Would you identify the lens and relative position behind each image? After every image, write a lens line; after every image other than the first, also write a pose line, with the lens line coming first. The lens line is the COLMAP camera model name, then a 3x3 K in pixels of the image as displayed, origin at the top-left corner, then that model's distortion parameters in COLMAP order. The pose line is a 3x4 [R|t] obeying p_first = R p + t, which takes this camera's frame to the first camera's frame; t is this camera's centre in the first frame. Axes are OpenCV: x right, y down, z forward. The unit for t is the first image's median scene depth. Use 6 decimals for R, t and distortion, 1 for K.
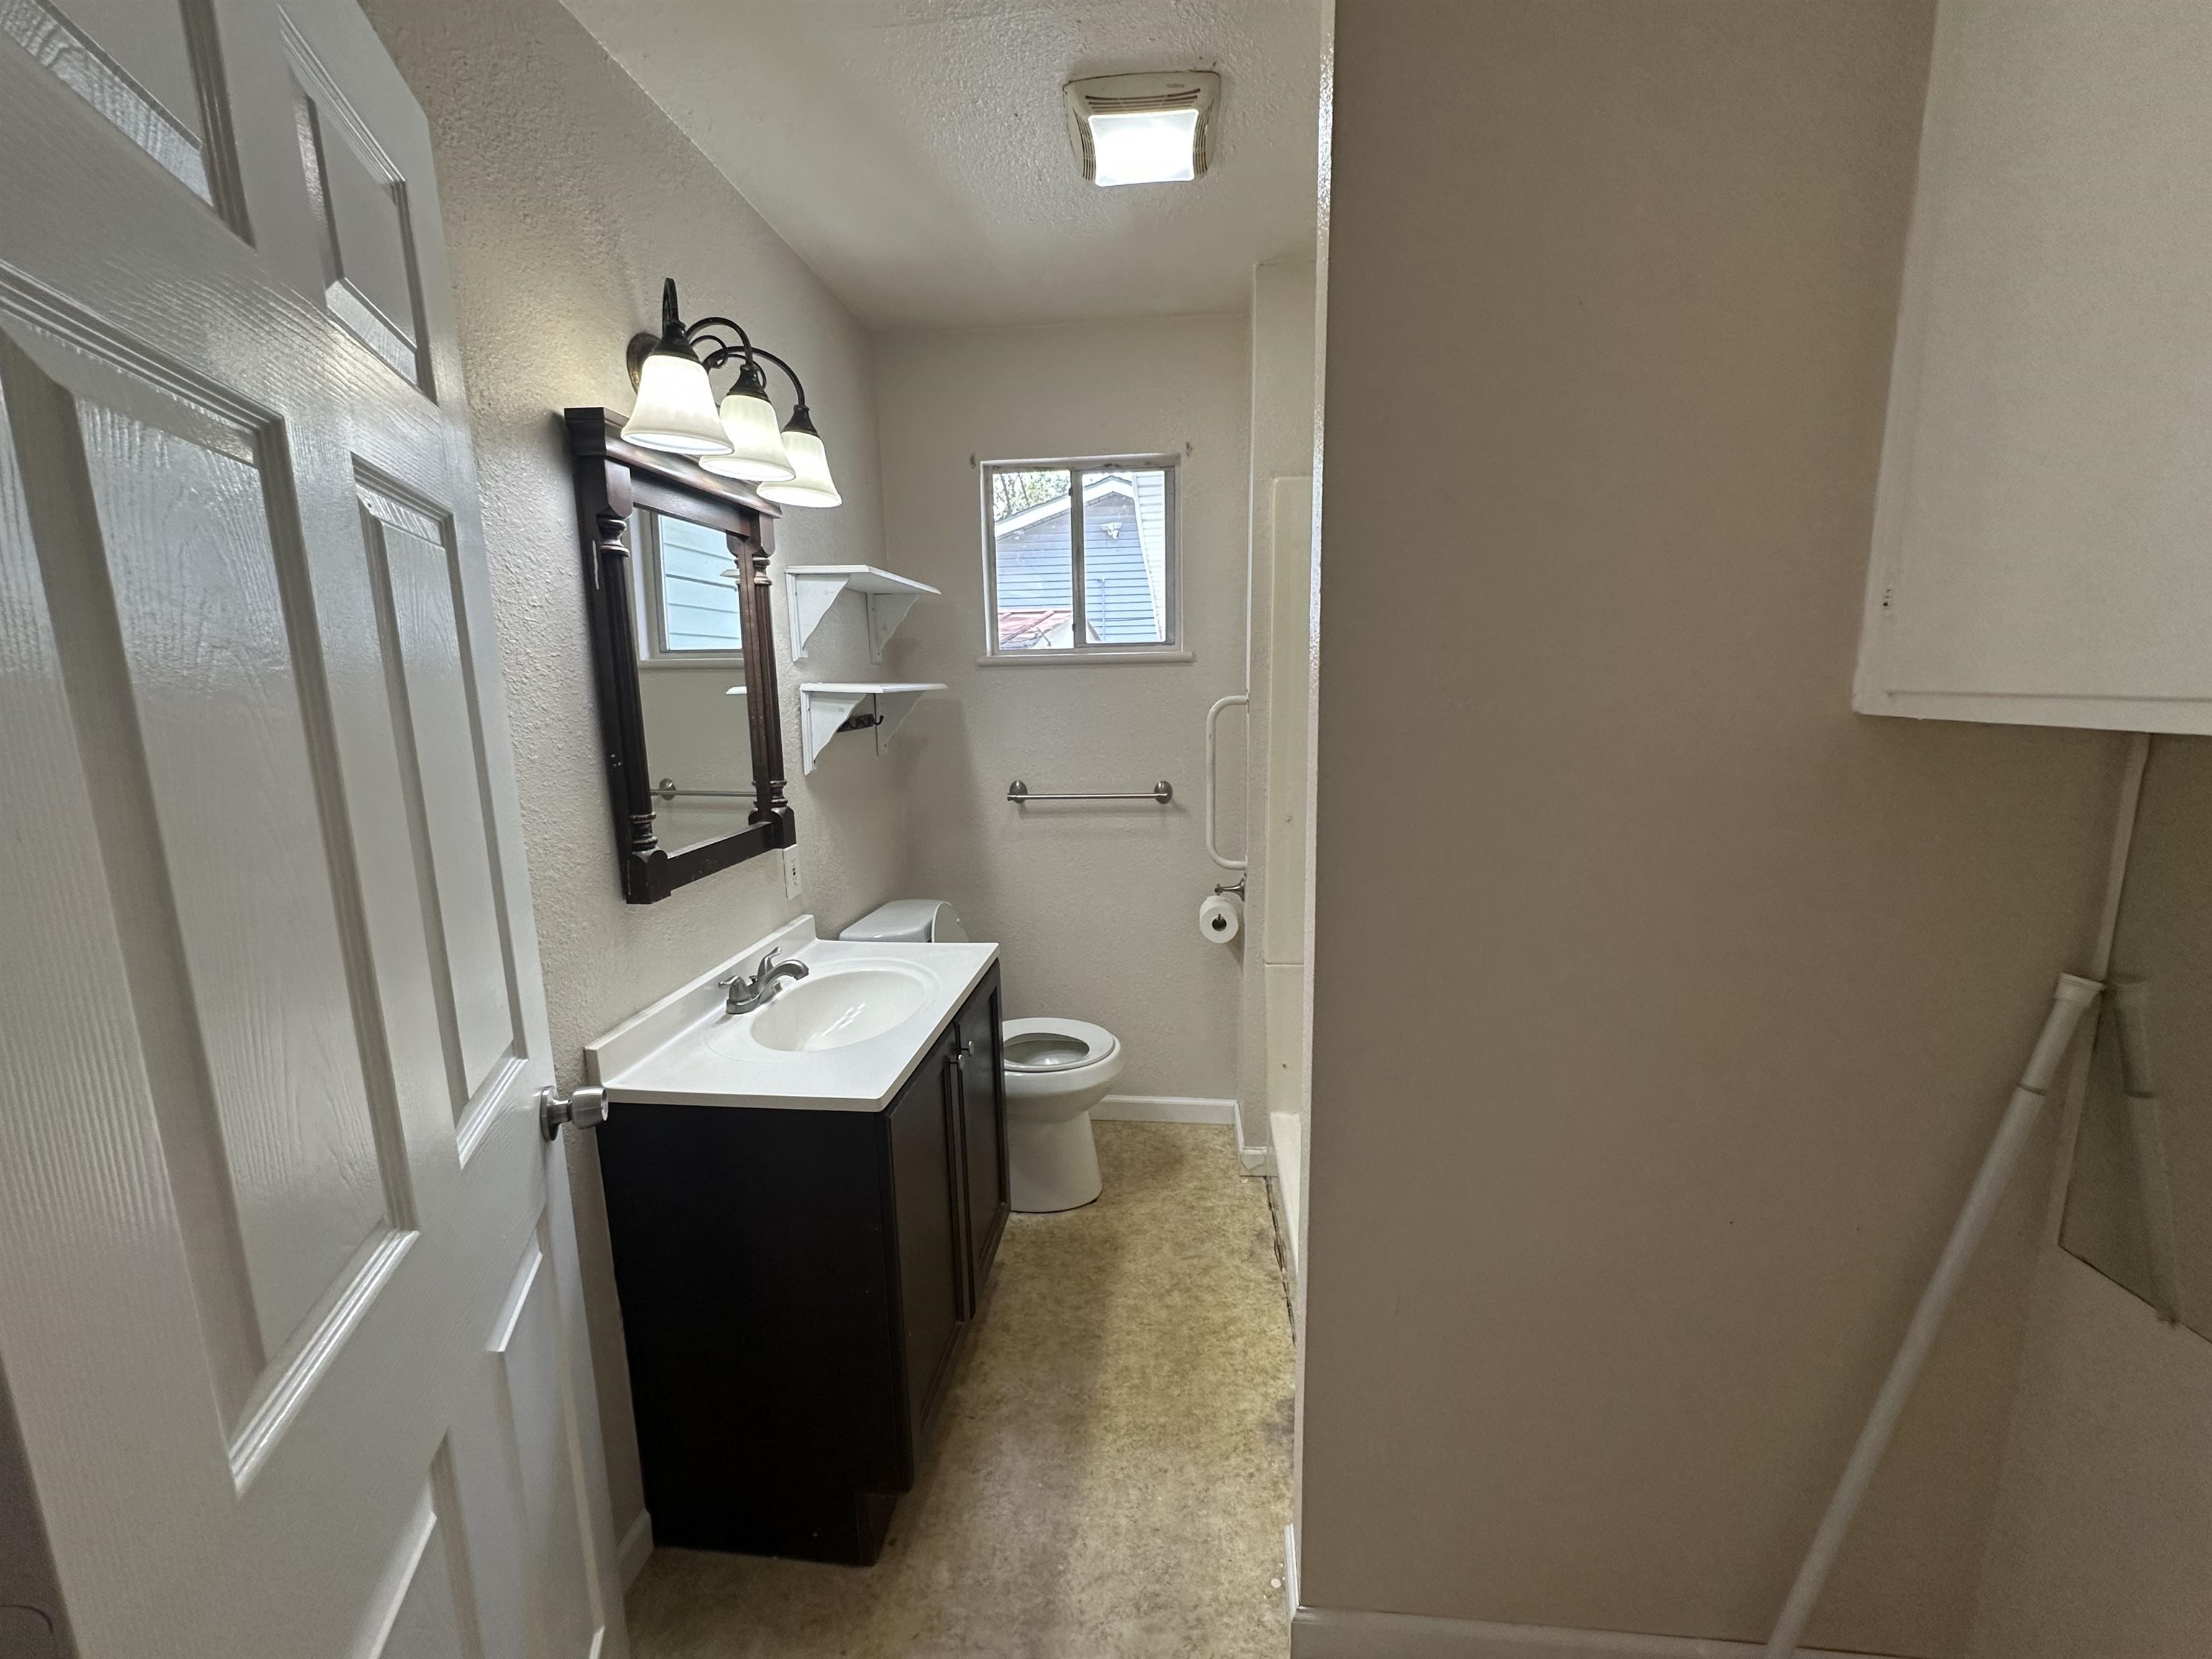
lens RADIAL K [[867.4, 0, 1108.3], [0, 867.4, 822.1], [0, 0, 1]] dist [-0.003163, 0.000472]
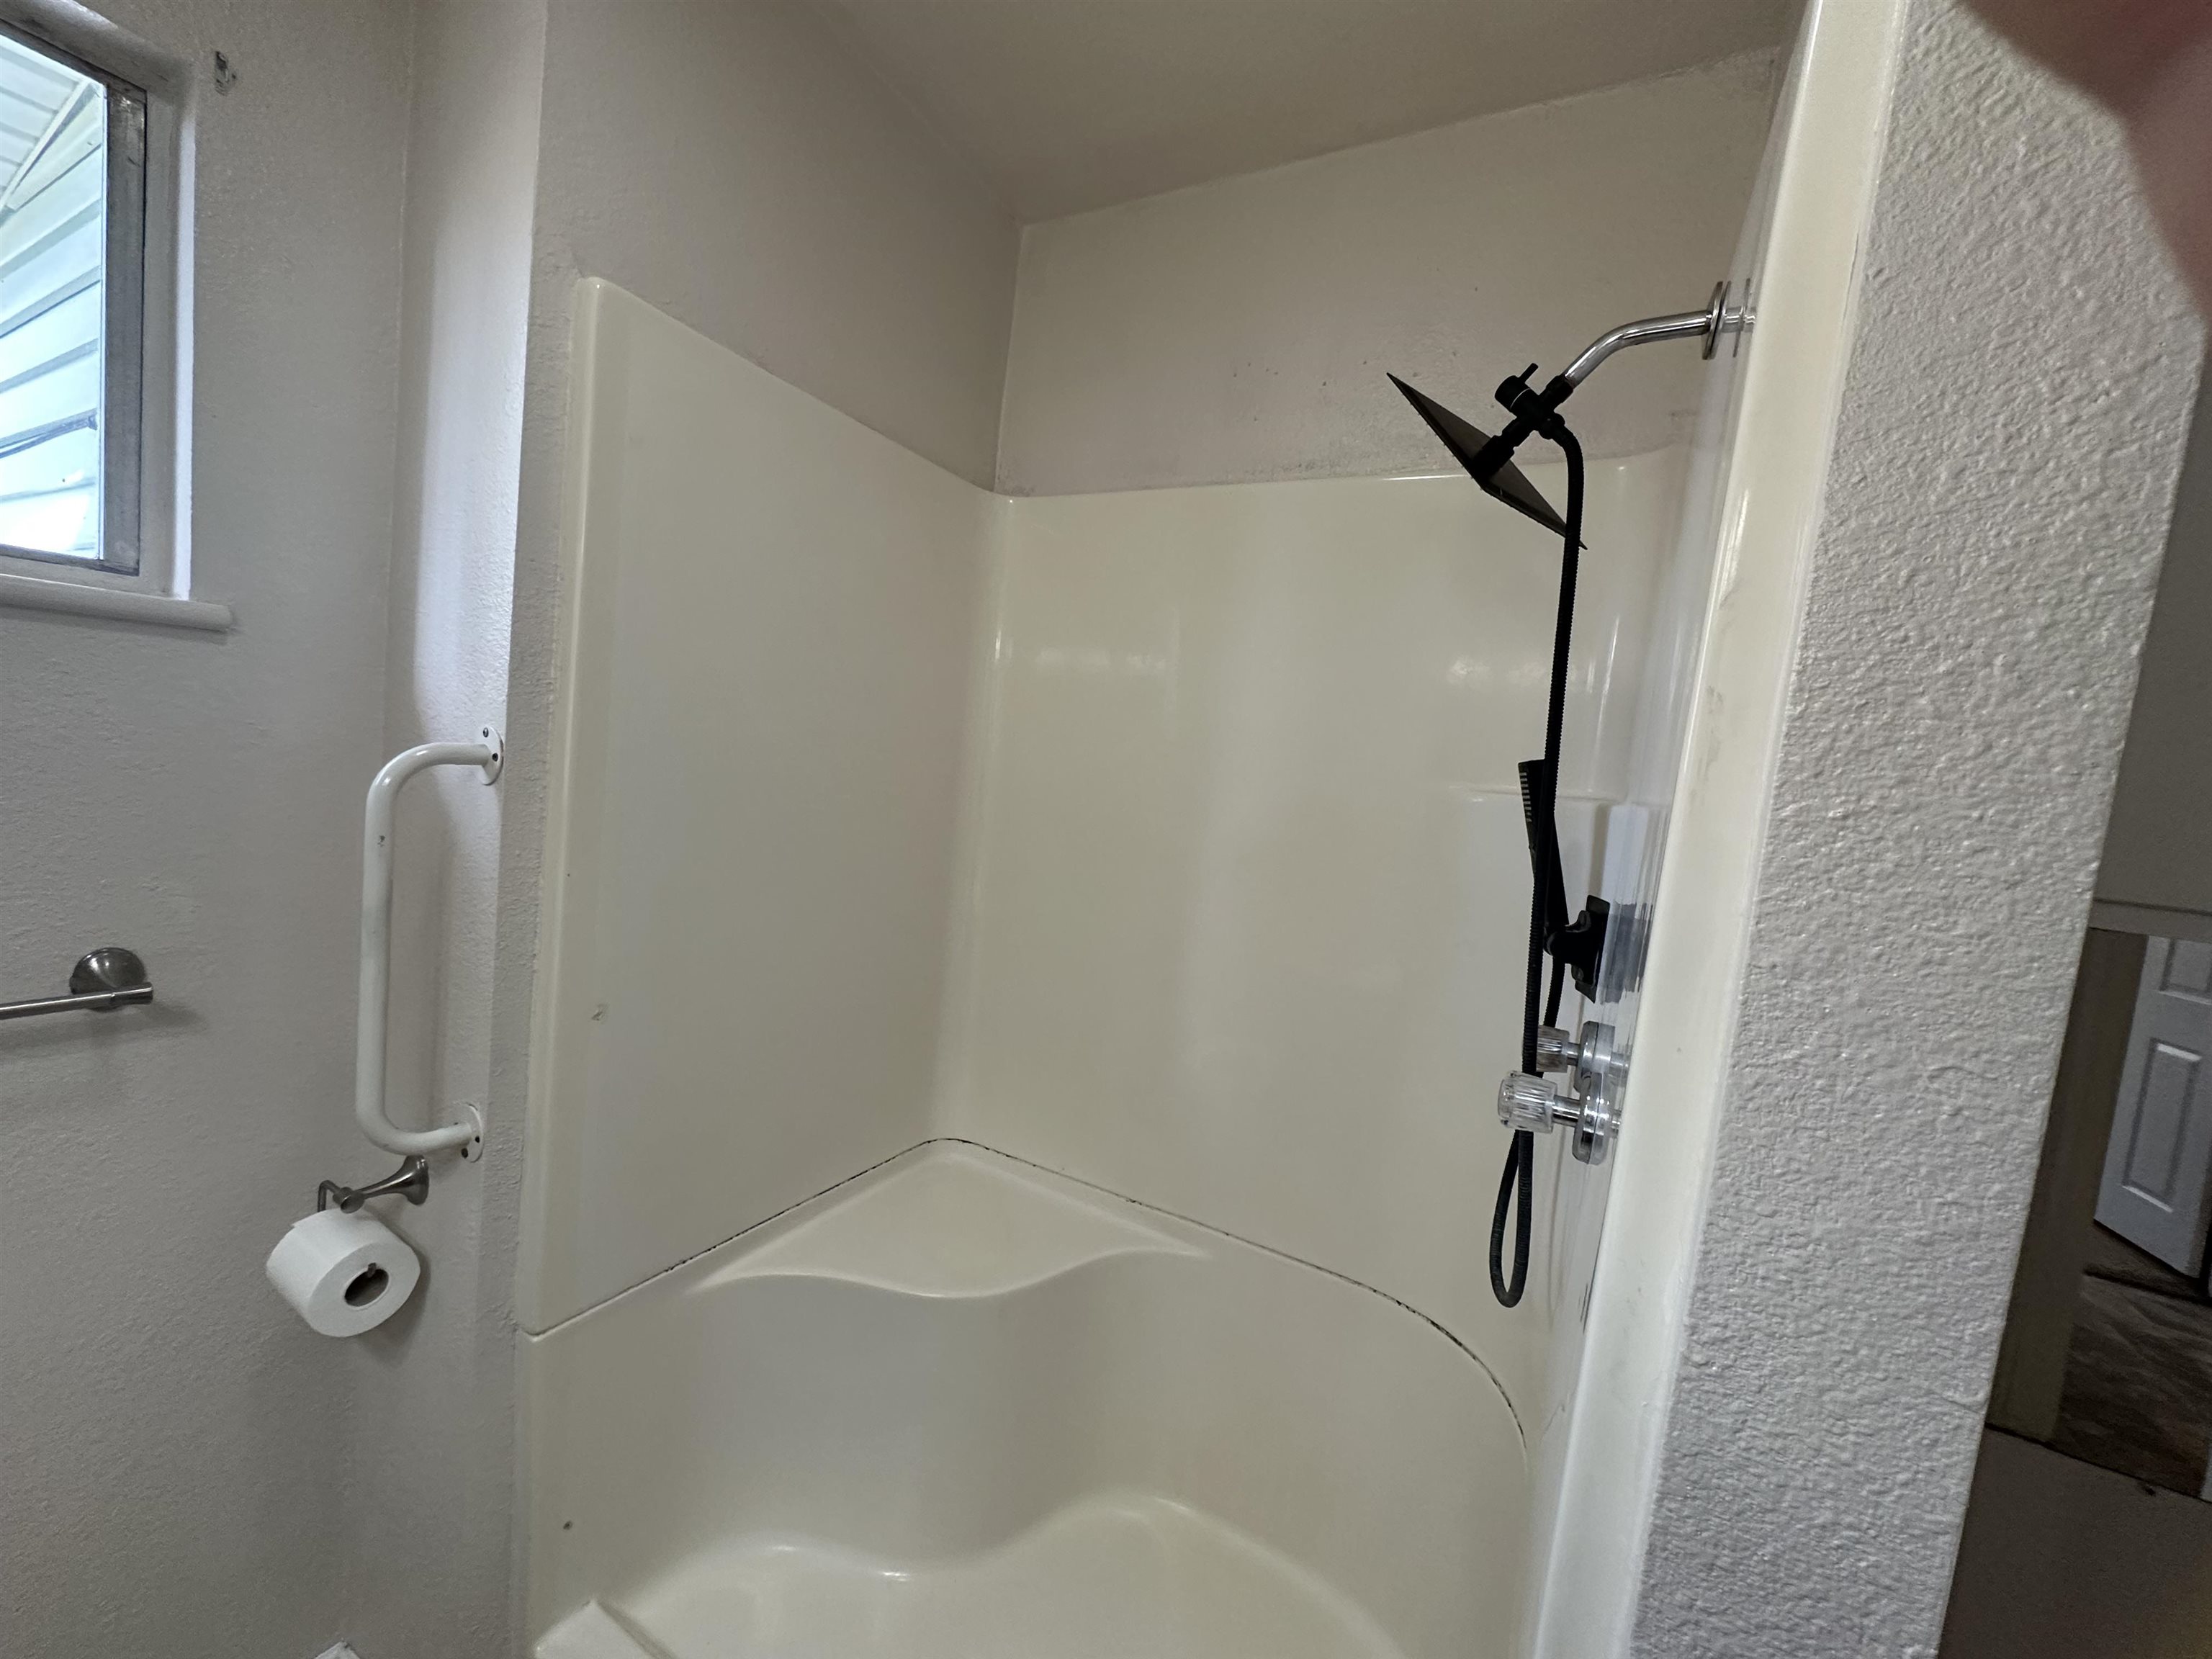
lens RADIAL K [[867.4, 0, 1104.9], [0, 867.4, 824.5], [0, 0, 1]] dist [-0.003163, 0.000472]
pose [[0.399019, -0.016083, 0.916801, -0.101081], [0.041131, 0.999154, -0.000374, -0.083896], [-0.916020, 0.037858, 0.399343, 0.491635]]
